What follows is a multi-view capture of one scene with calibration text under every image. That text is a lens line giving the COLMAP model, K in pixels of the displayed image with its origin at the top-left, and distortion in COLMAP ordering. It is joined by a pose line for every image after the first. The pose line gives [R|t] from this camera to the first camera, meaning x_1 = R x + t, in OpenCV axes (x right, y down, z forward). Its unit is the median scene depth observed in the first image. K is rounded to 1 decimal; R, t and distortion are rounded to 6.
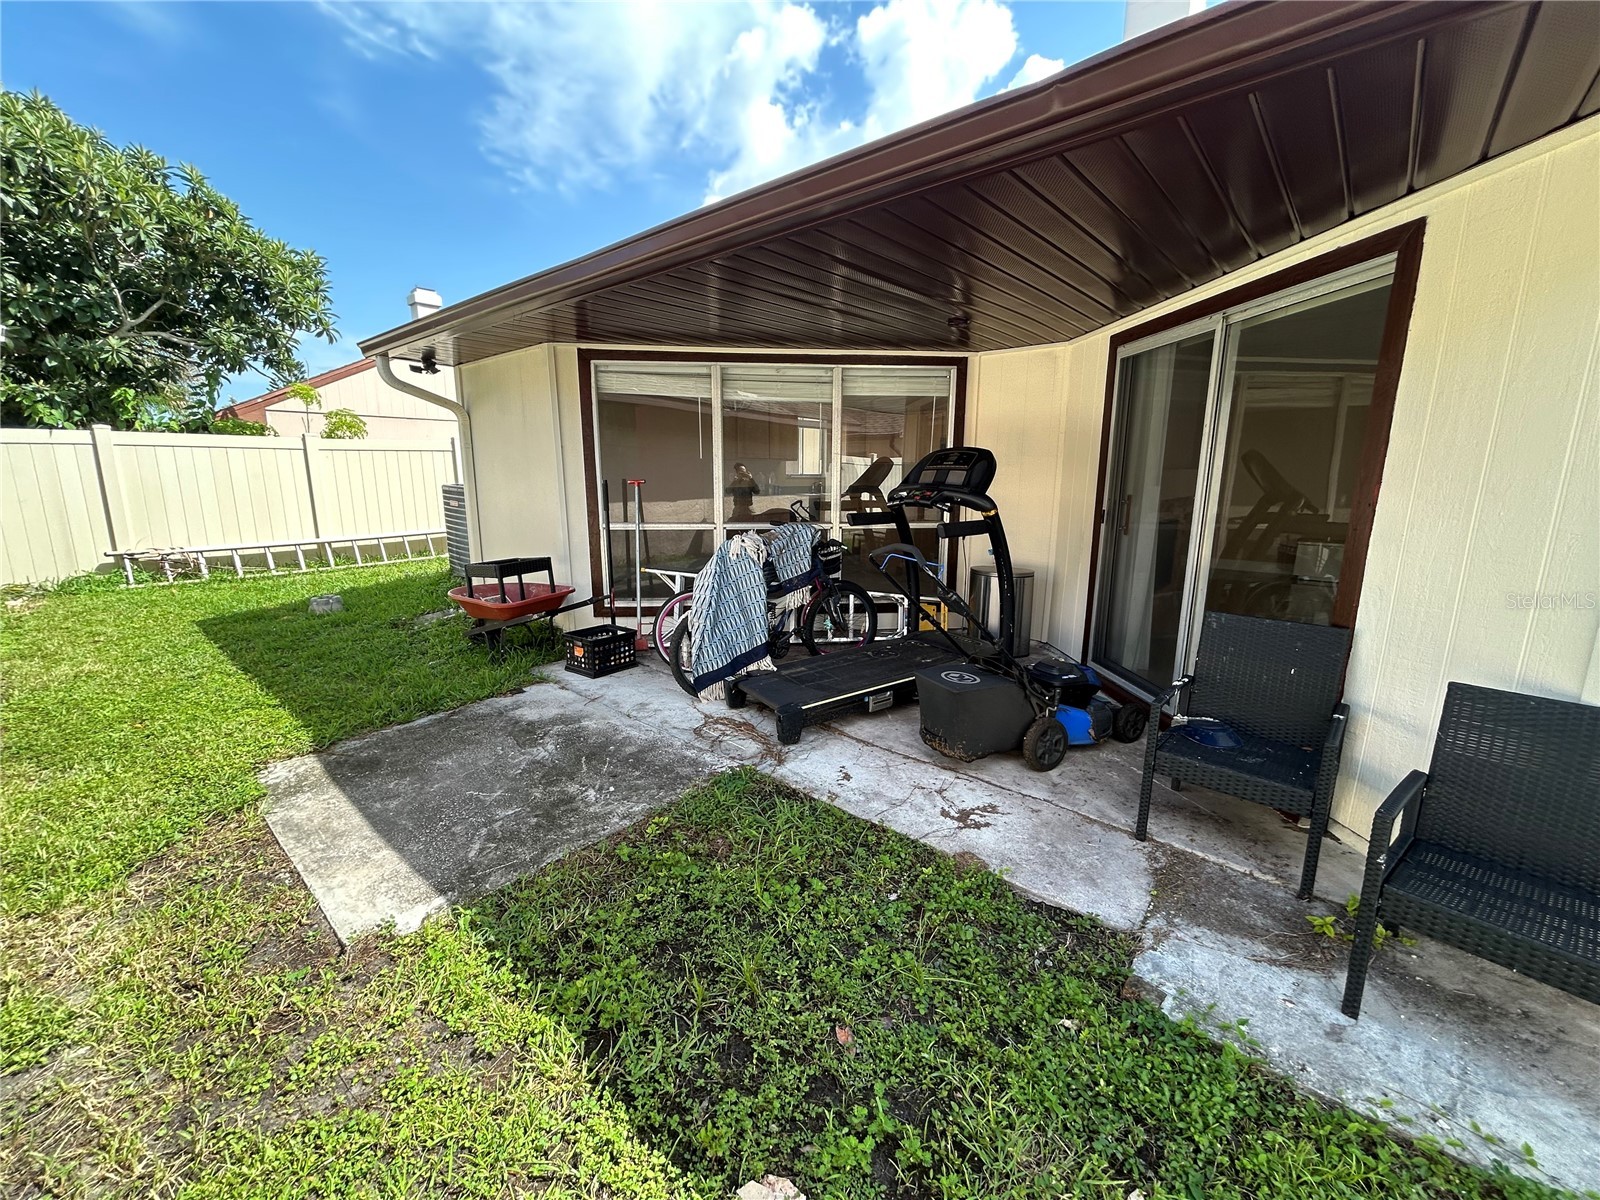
lens RADIAL K [[639.8, 0, 794.2], [0, 639.8, 594.0], [0, 0, 1]] dist [-0.005205, 0.001204]
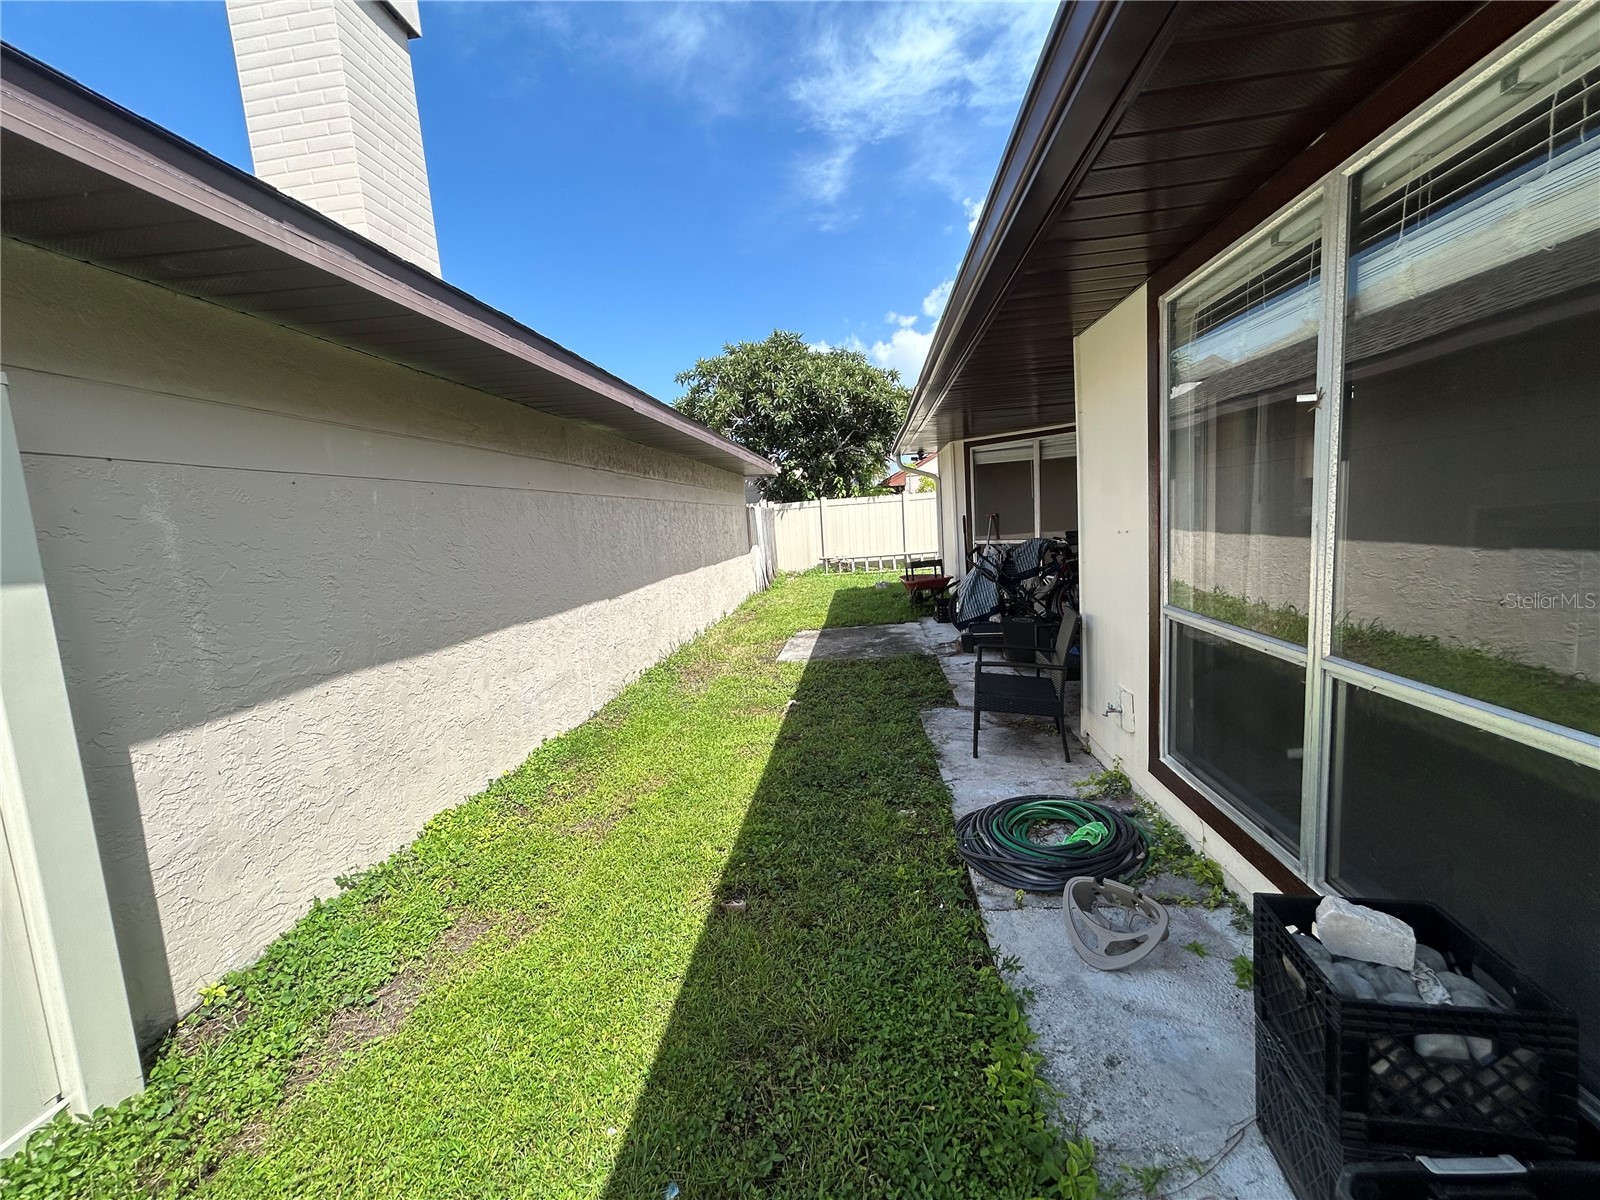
lens RADIAL K [[639.8, 0, 798.3], [0, 639.8, 596.9], [0, 0, 1]] dist [-0.005205, 0.001204]
pose [[0.570458, 0.059048, -0.819201, 0.841859], [-0.085717, 0.996246, 0.012119, 0.059430], [0.816841, 0.063306, 0.573378, -0.349460]]
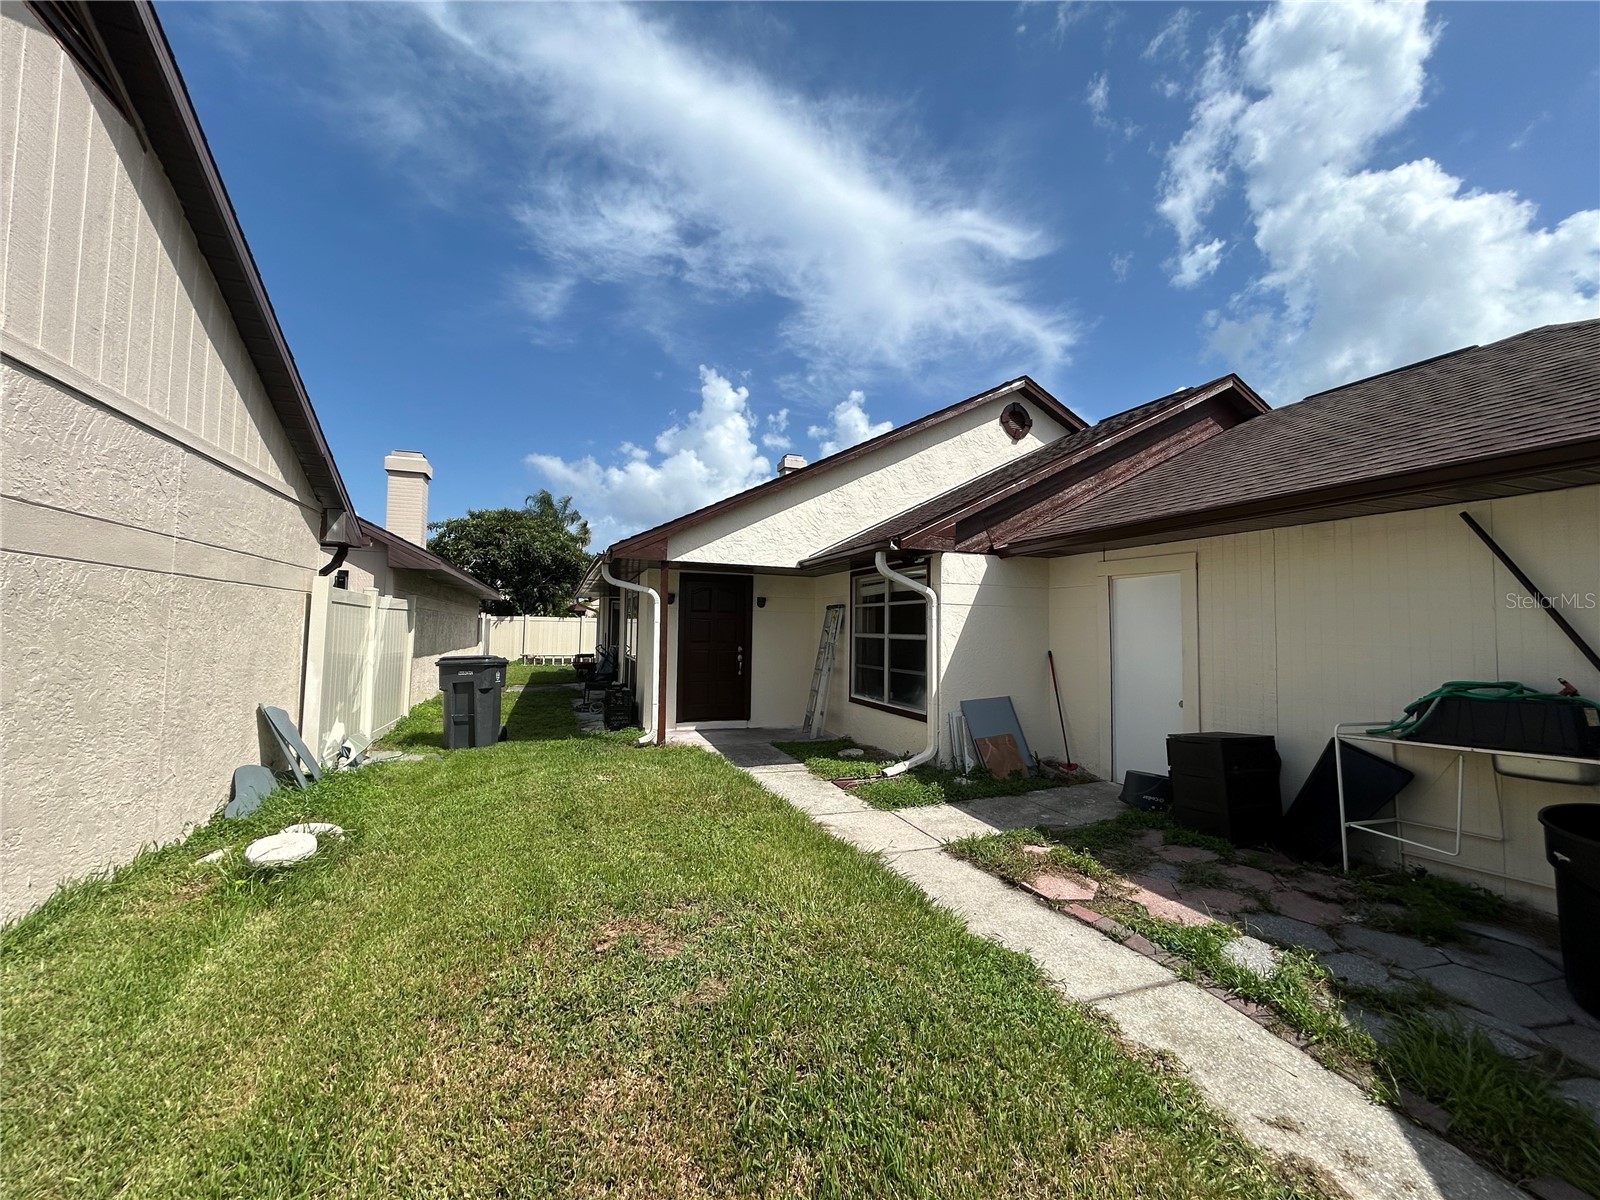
lens RADIAL K [[639.8, 0, 804.9], [0, 639.8, 594.8], [0, 0, 1]] dist [-0.005205, 0.001204]
pose [[0.885131, -0.017305, -0.465020, 2.302743], [-0.096802, 0.970600, -0.220374, 0.295241], [0.455162, 0.240074, 0.857433, -1.606444]]
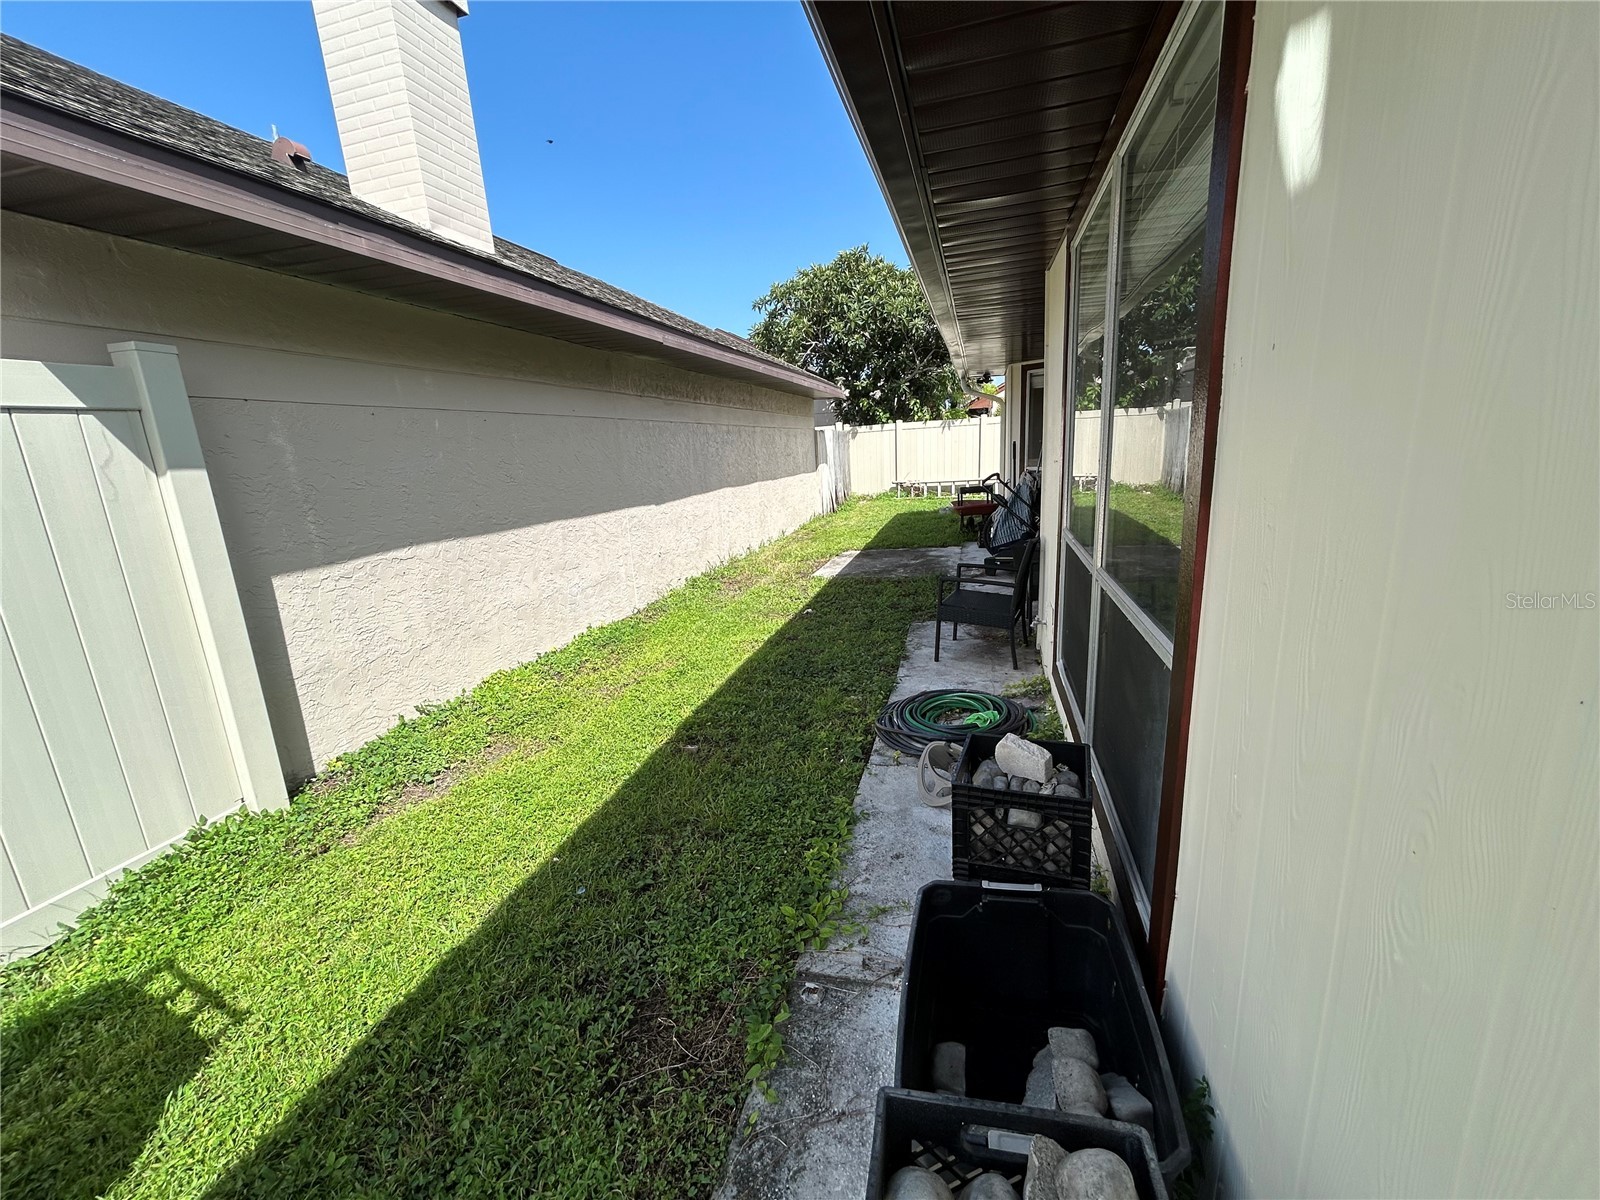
lens RADIAL K [[639.8, 0, 799.4], [0, 639.8, 596.9], [0, 0, 1]] dist [-0.005205, 0.001204]
pose [[0.431191, 0.180000, -0.884124, 1.014396], [-0.112936, 0.982959, 0.145043, 0.051295], [0.895165, 0.037308, 0.444171, -0.283260]]
